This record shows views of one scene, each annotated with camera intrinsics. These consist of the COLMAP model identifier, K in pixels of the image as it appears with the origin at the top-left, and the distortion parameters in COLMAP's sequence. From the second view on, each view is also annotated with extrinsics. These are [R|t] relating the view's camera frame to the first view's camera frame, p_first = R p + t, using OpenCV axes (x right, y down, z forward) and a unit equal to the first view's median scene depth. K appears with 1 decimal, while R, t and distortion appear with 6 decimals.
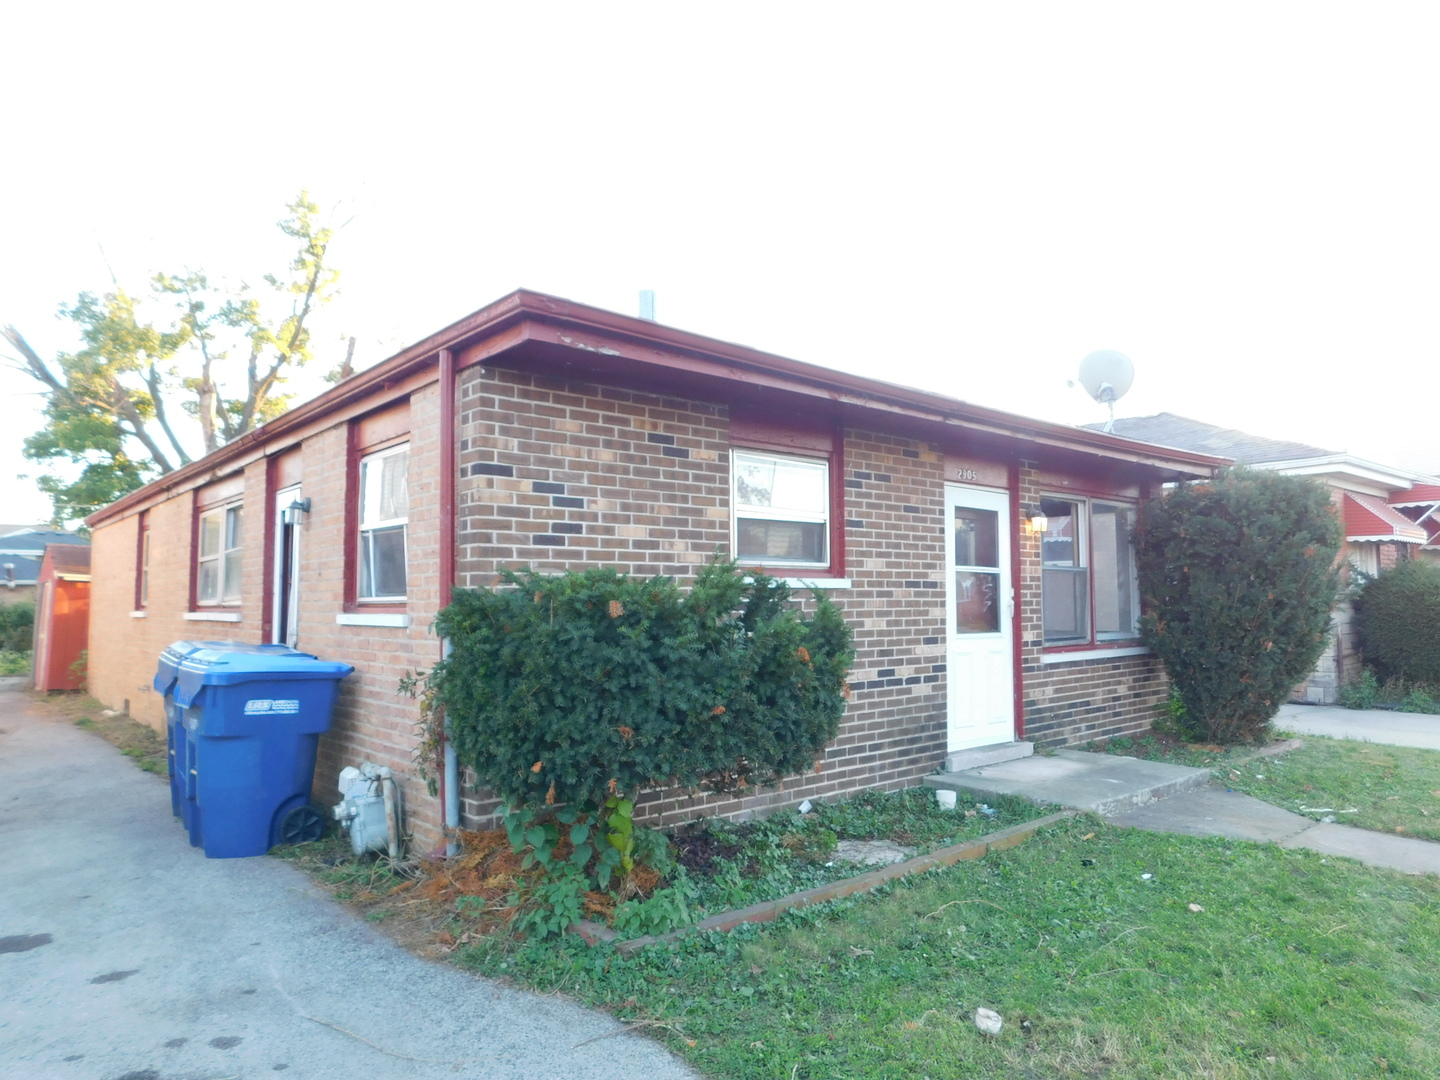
lens RADIAL K [[966.3, 0, 721.0], [0, 966.3, 542.1], [0, 0, 1]] dist [-0.051249, 0.039588]
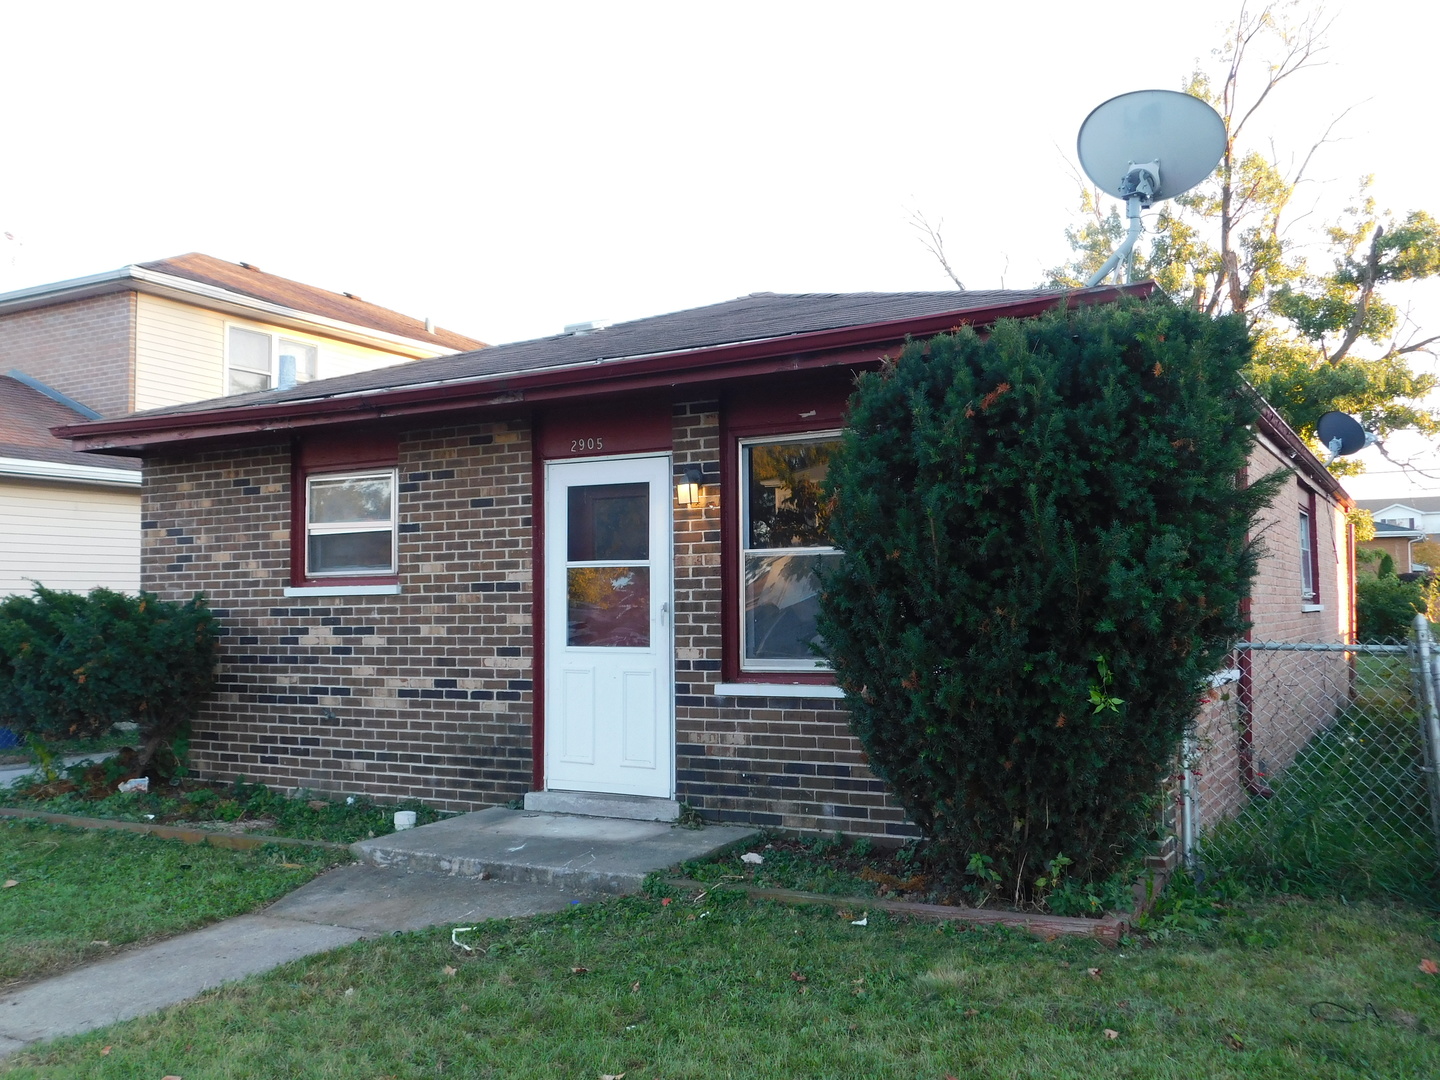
lens RADIAL K [[1263.1, 0, 720.5], [0, 1263.1, 539.3], [0, 0, 1]] dist [0.003021, 0.000720]
pose [[0.330176, -0.048144, -0.942691, 1.419914], [0.071082, 0.997131, -0.026028, 0.047173], [0.941239, -0.058414, 0.332651, 0.850187]]
